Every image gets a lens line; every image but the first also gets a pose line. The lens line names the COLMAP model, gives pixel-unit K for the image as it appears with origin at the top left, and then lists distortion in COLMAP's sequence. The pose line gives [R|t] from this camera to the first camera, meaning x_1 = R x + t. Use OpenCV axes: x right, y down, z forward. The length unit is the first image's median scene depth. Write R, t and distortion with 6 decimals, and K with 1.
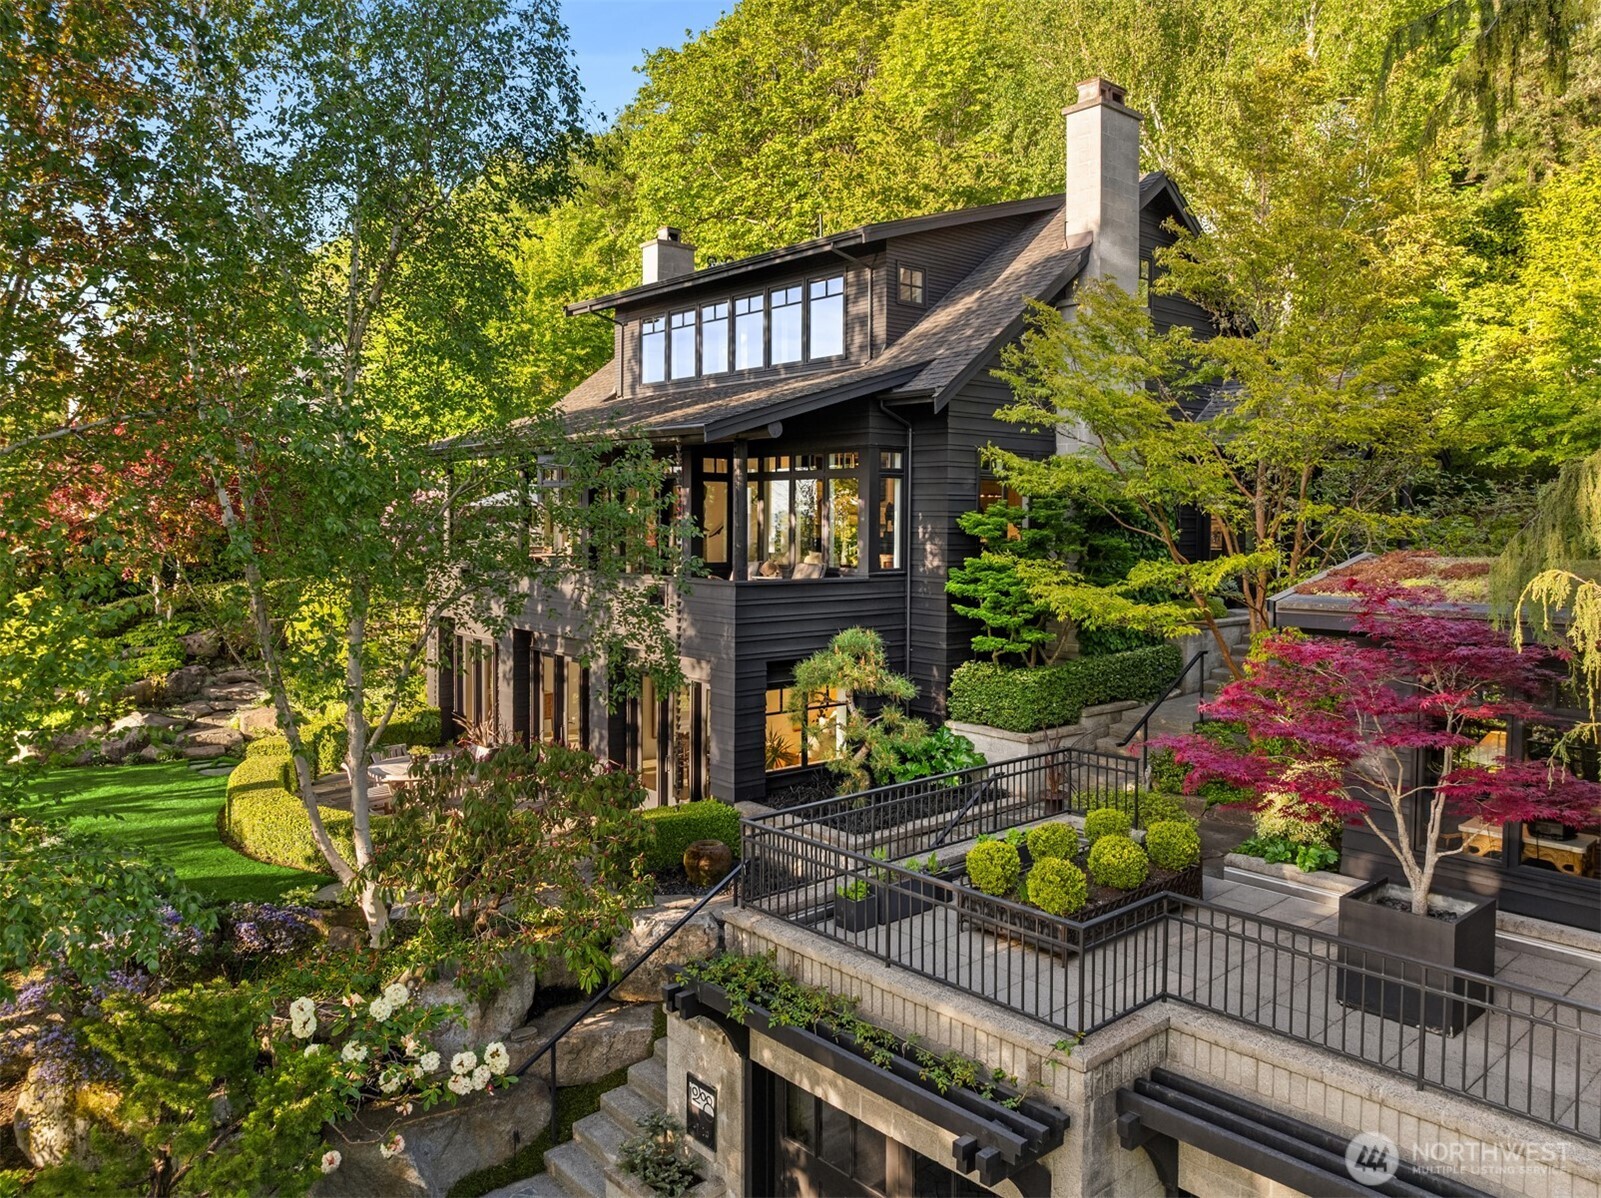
lens RADIAL K [[1119.3, 0, 824.3], [0, 1119.3, 599.8], [0, 0, 1]] dist [-0.006293, -0.003230]
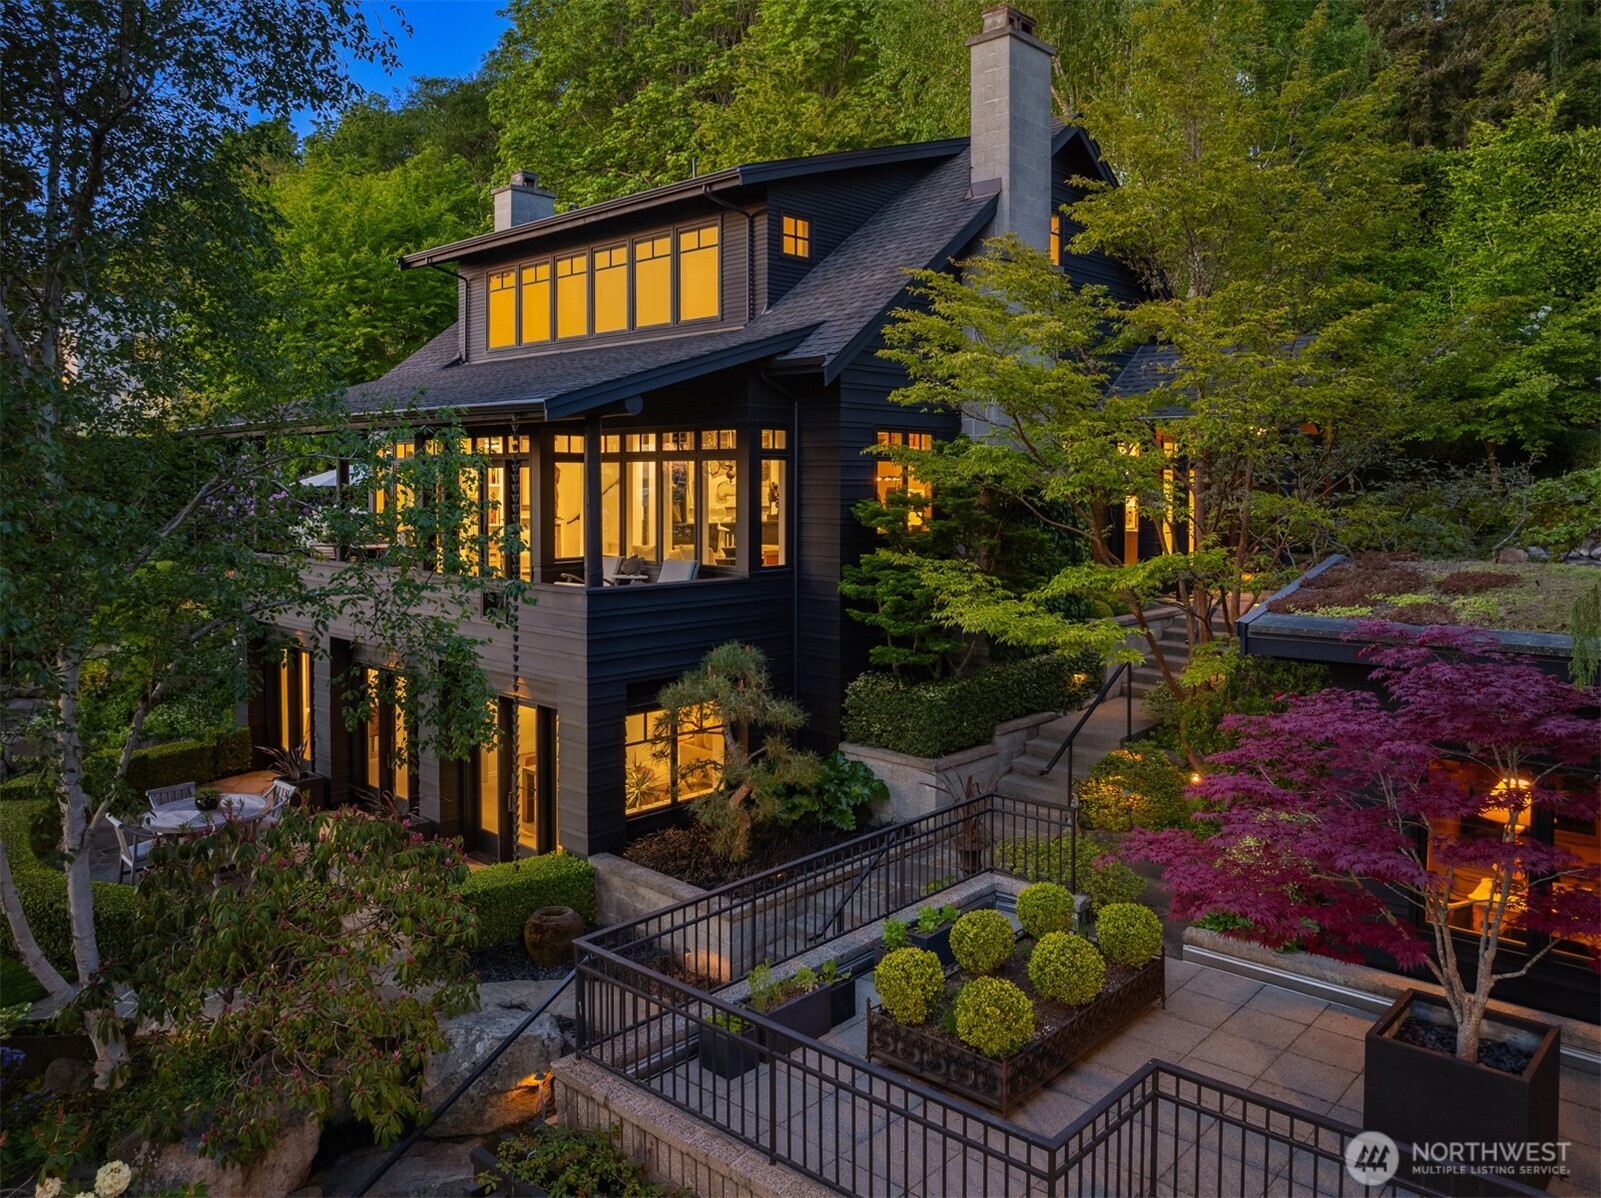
lens RADIAL K [[1149.3, 0, 801.0], [0, 1149.3, 564.3], [0, 0, 1]] dist [0.000108, -0.000365]
pose [[0.996679, -0.007016, 0.081124, 0.007686], [0.007396, 0.999963, -0.004380, -0.023583], [-0.081090, 0.004966, 0.996694, 0.113187]]
